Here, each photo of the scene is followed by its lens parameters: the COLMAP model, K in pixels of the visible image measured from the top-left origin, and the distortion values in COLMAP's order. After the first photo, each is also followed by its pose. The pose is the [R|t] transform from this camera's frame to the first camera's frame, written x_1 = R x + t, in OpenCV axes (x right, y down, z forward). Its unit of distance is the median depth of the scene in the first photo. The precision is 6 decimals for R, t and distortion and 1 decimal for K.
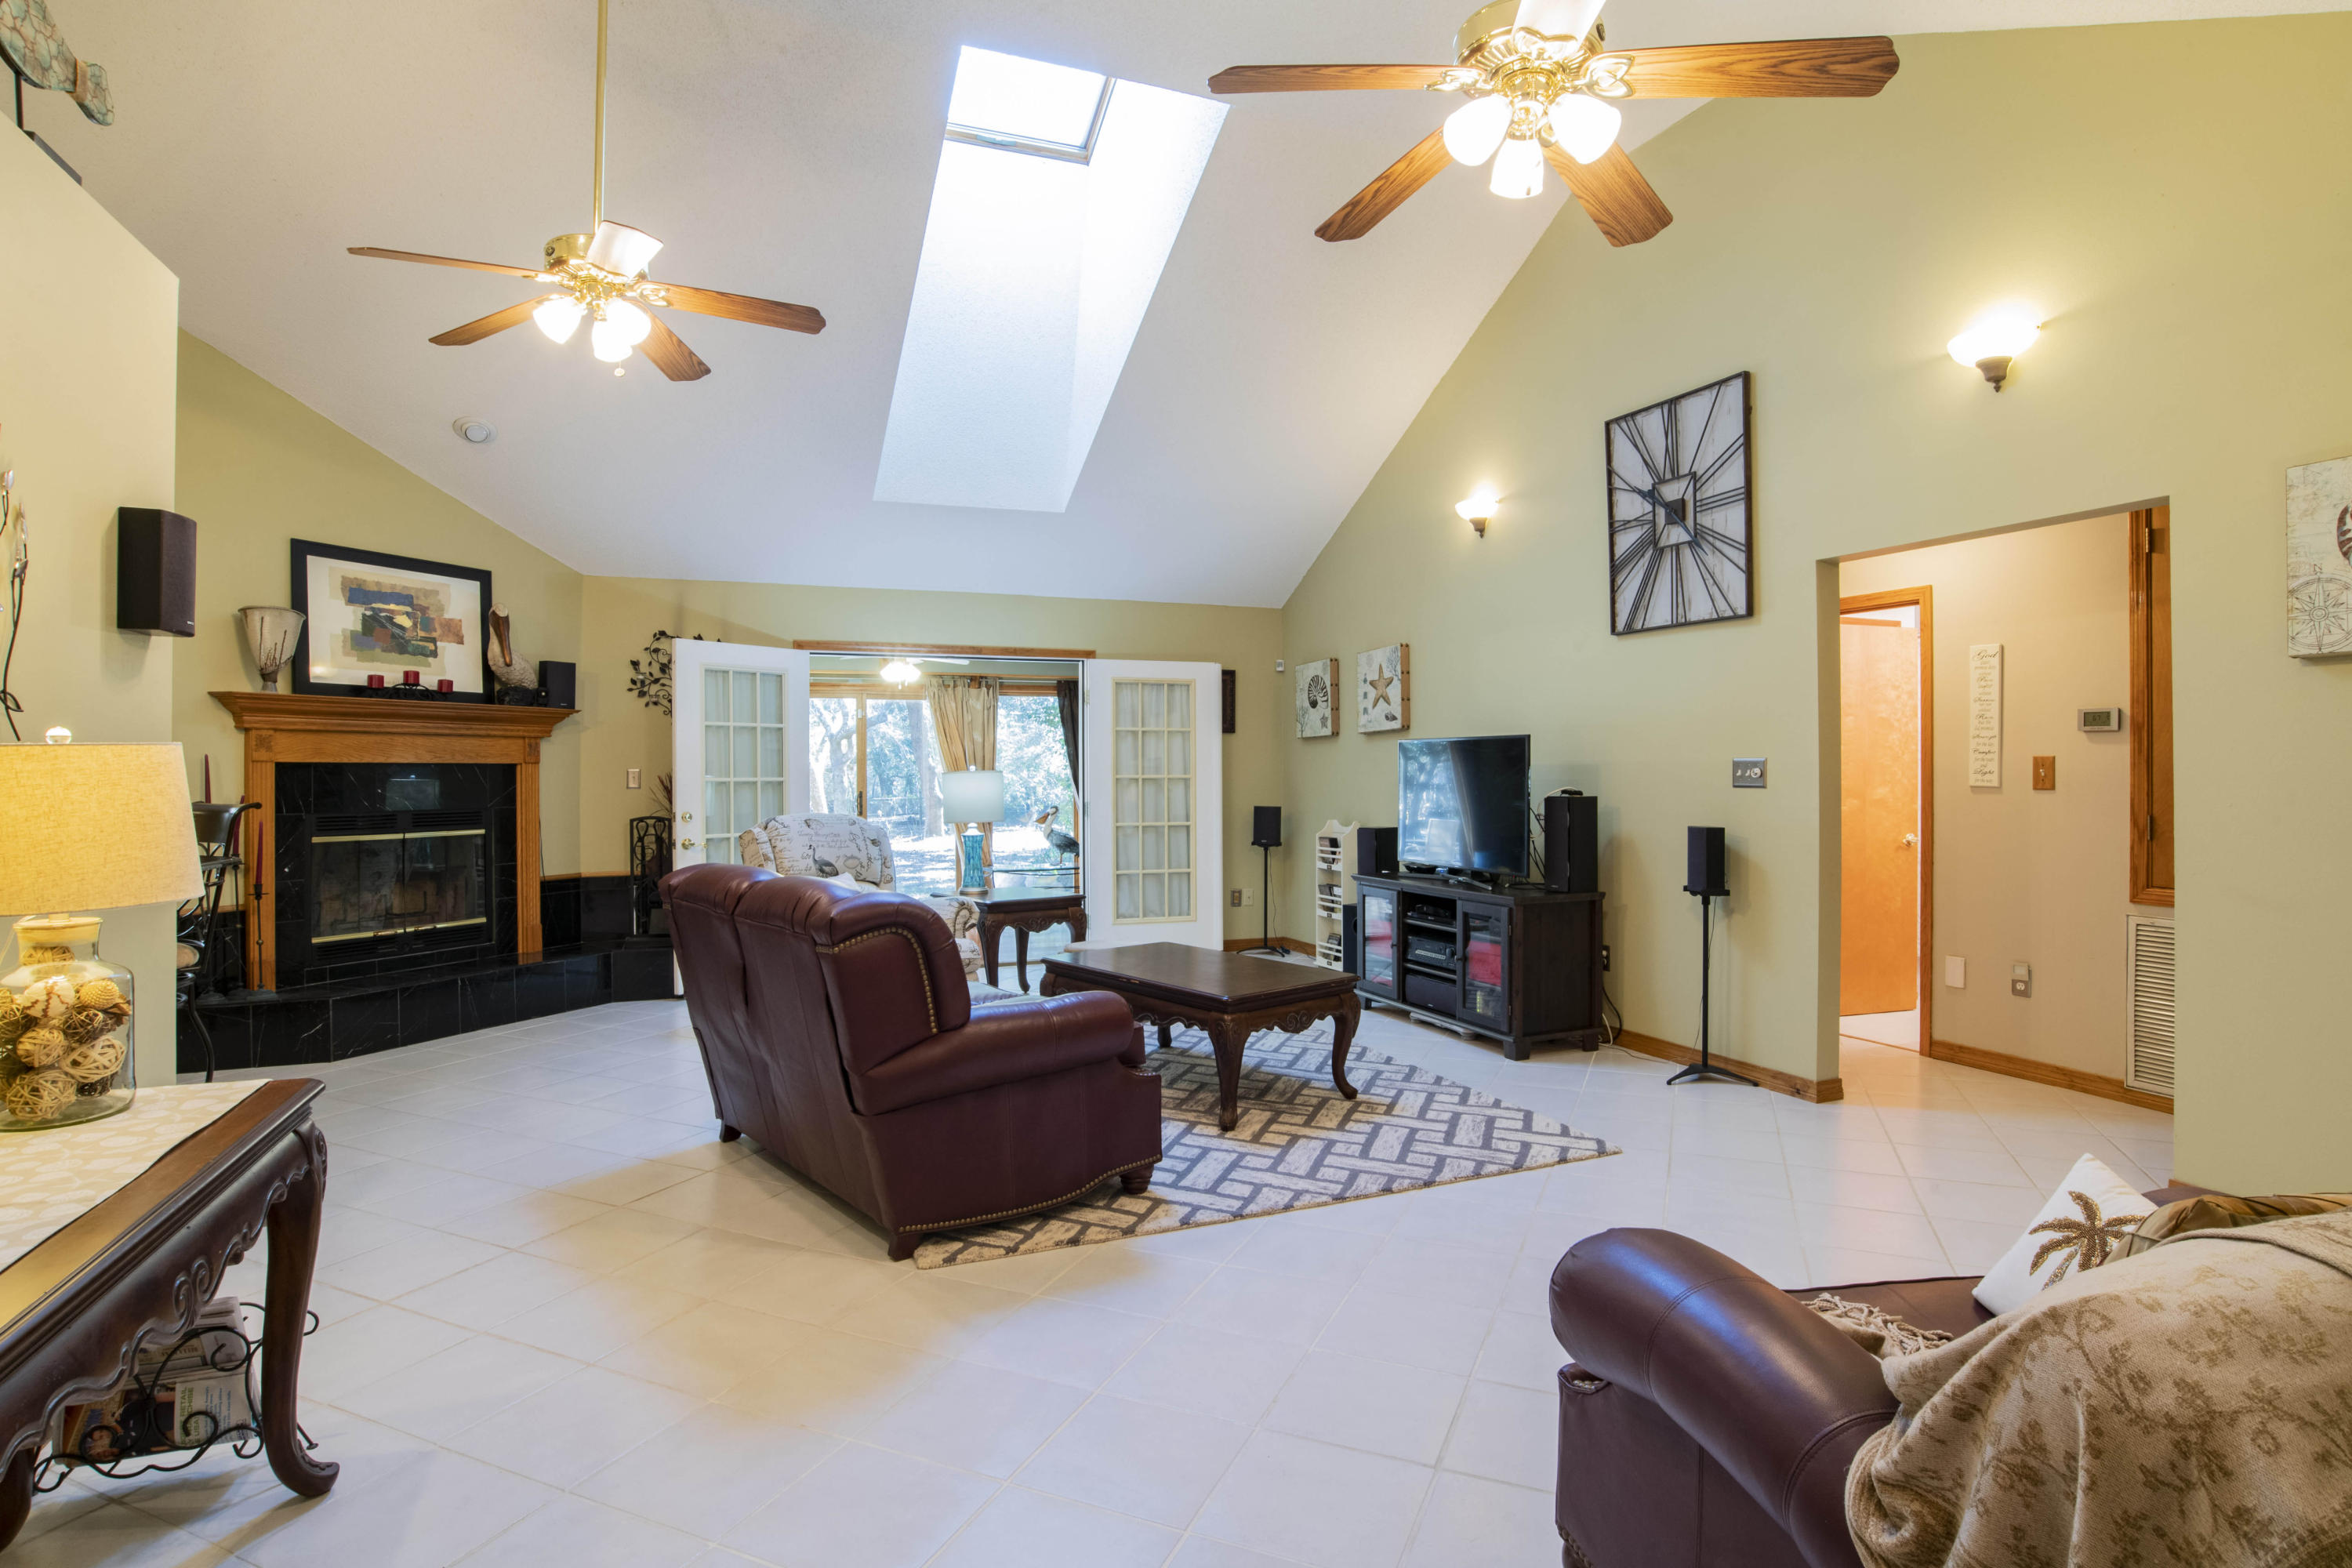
lens RADIAL K [[1215.1, 0, 1172.4], [0, 1215.1, 767.8], [0, 0, 1]] dist [-0.067118, 0.027917]
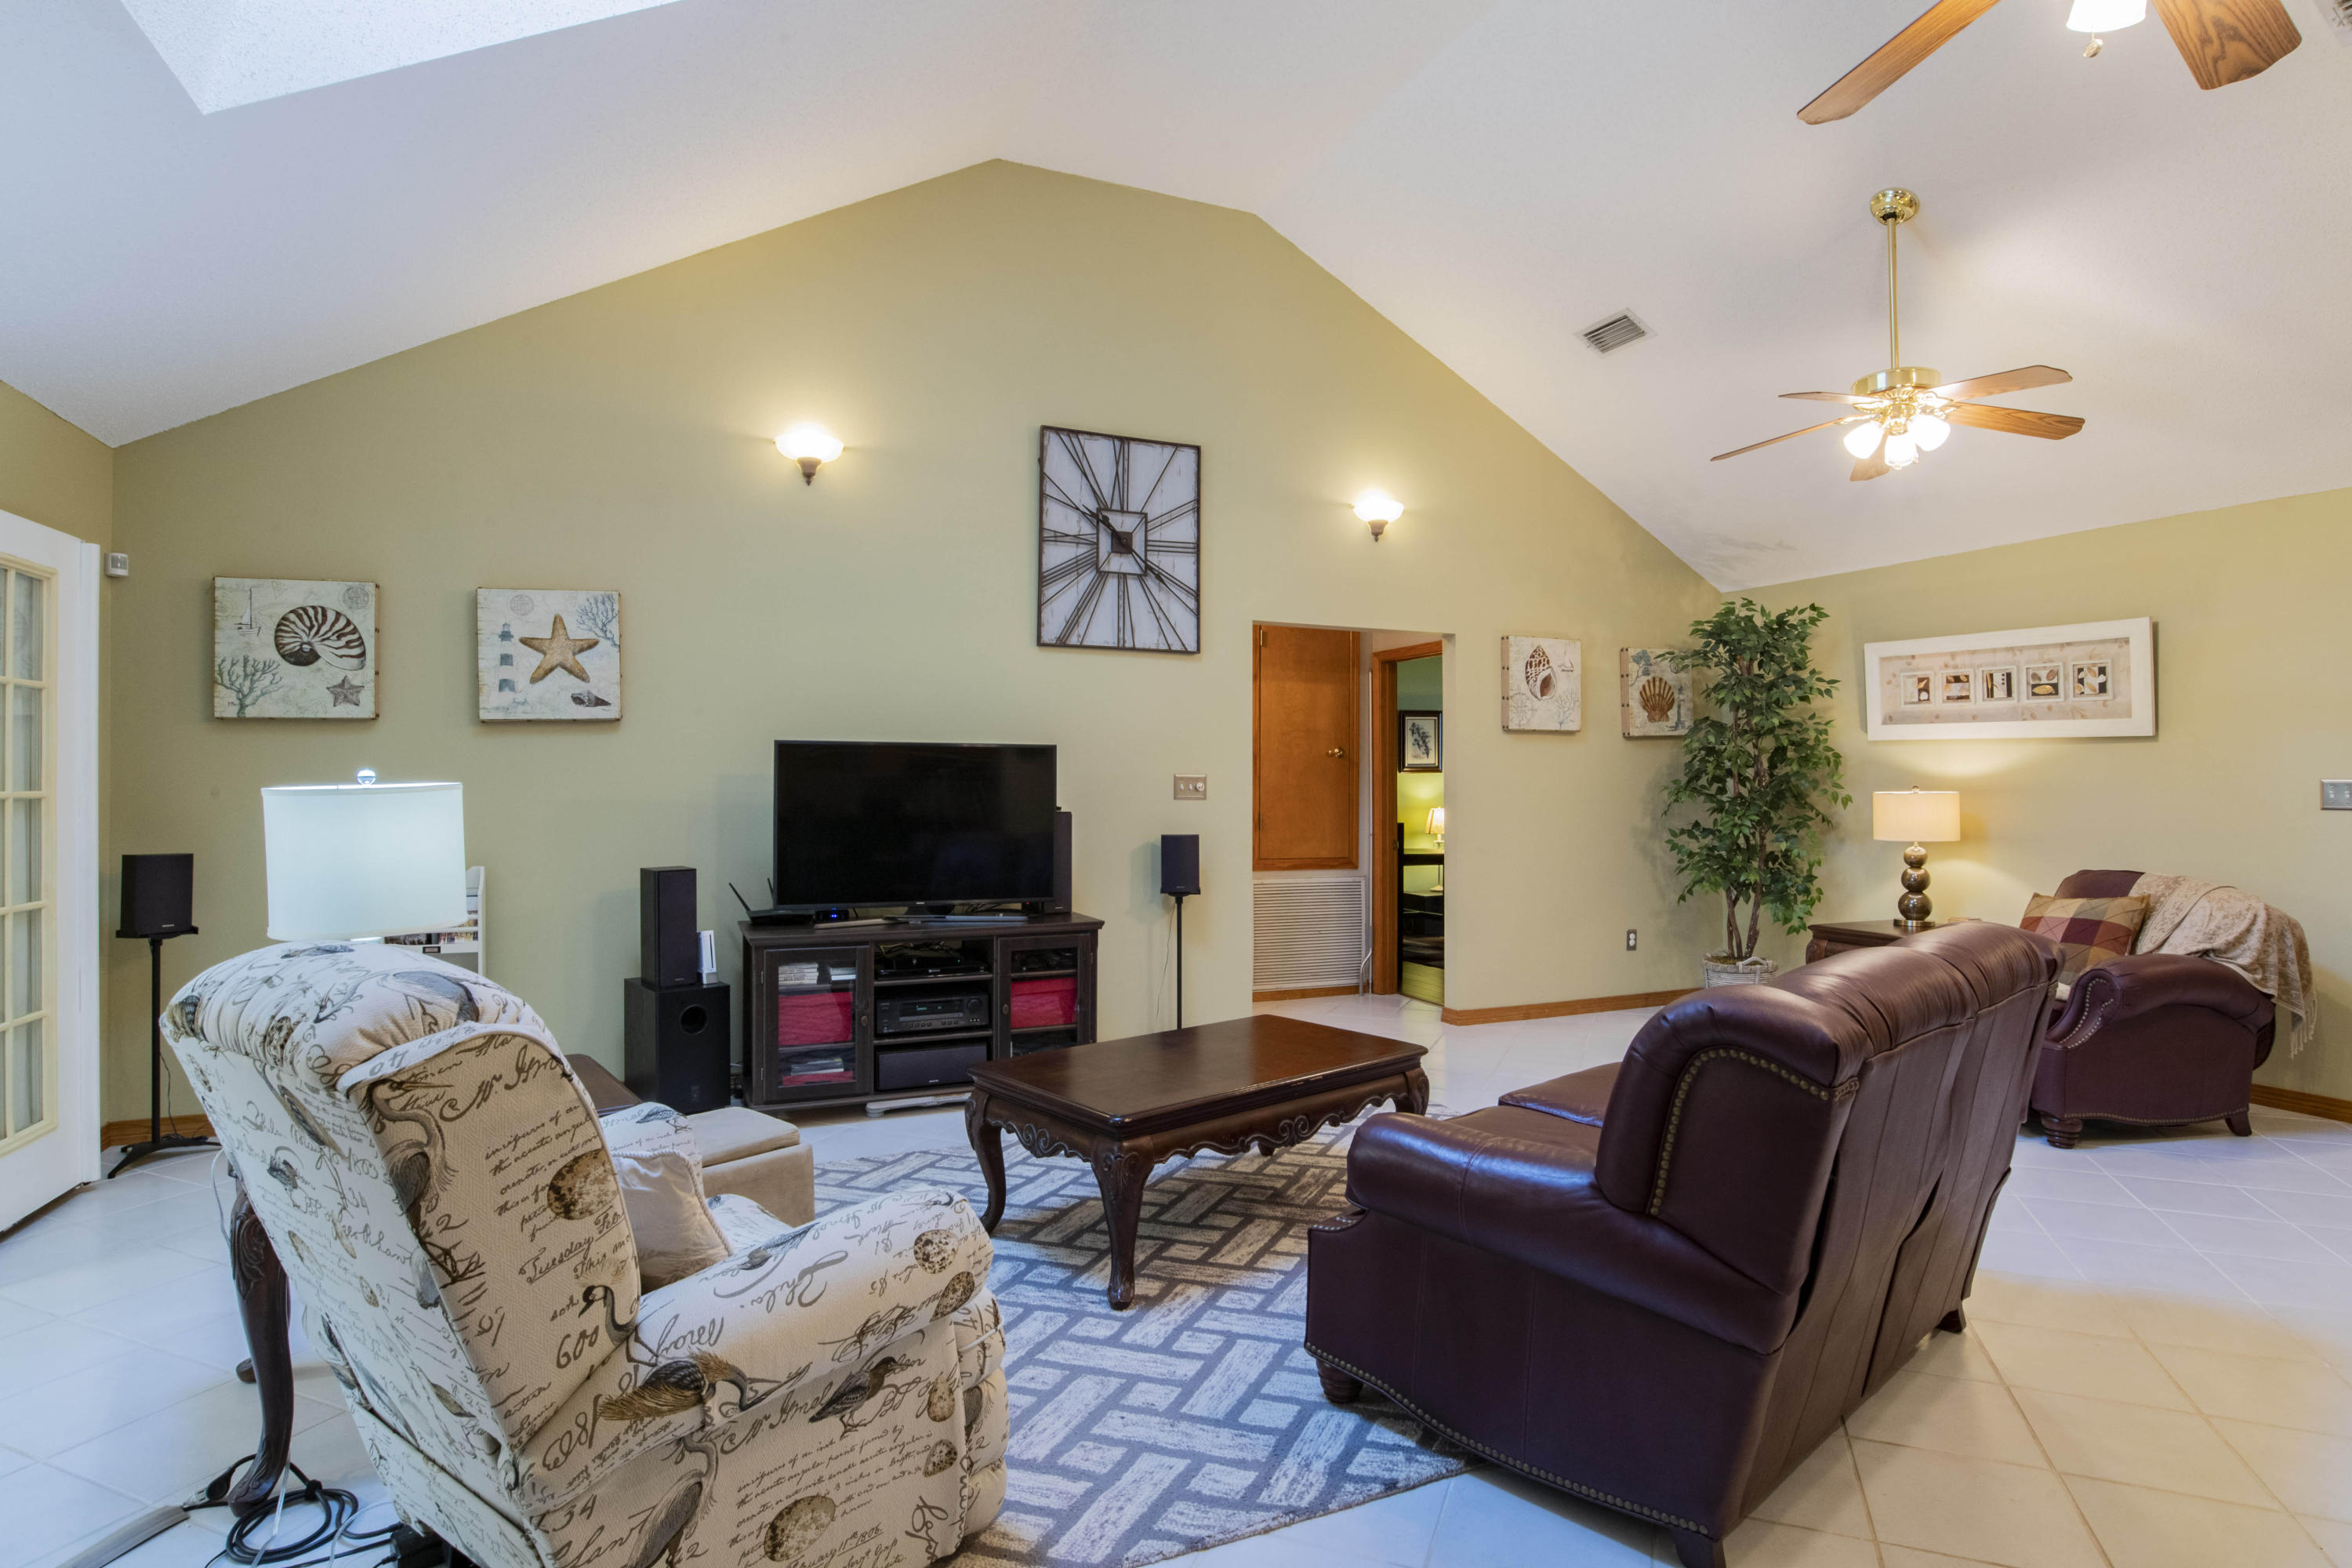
lens RADIAL K [[1215.1, 0, 1172.4], [0, 1215.1, 767.8], [0, 0, 1]] dist [-0.067118, 0.027917]
pose [[-0.024987, 0.009672, 0.999641, -0.651174], [-0.008757, 0.999913, -0.009894, -0.002379], [-0.999649, -0.009001, -0.024900, 0.967650]]
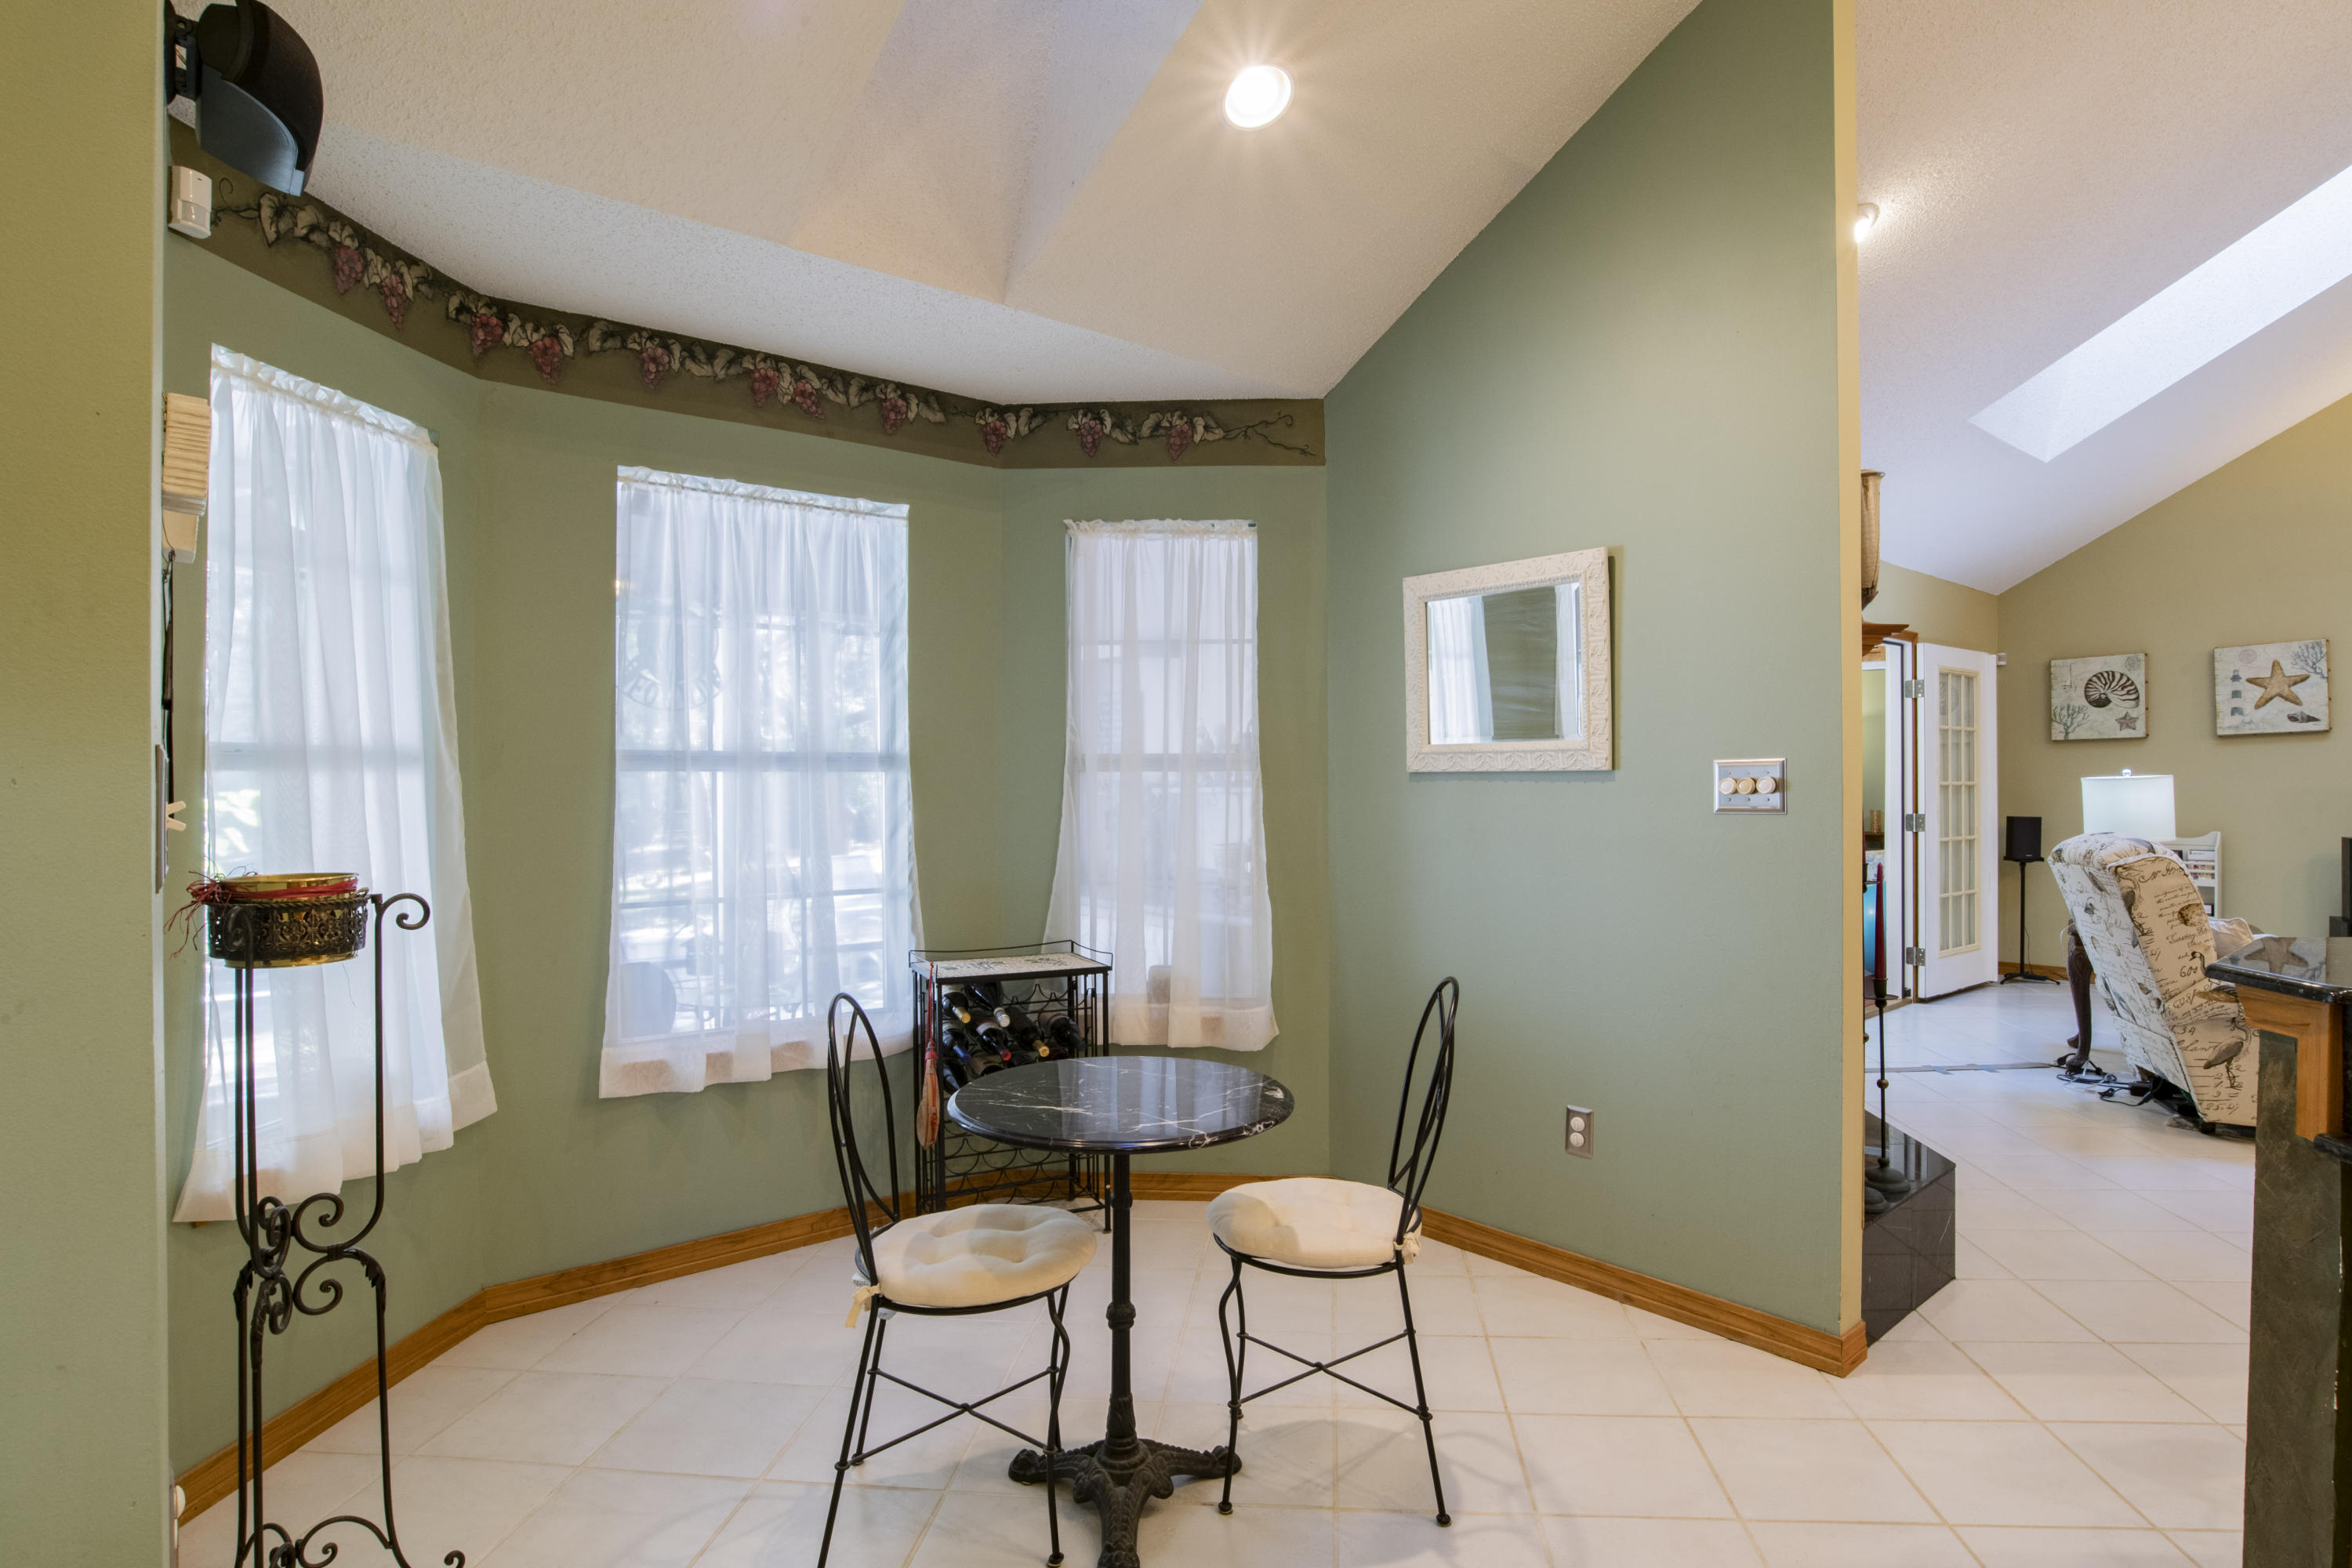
lens RADIAL K [[1221.3, 0, 1240.7], [0, 1221.3, 791.8], [0, 0, 1]] dist [-0.066308, 0.025606]
pose [[0.946406, -0.007311, 0.322897, -1.212614], [0.002140, 0.999864, 0.016366, -0.002539], [-0.322973, -0.014798, 0.946292, 0.565462]]
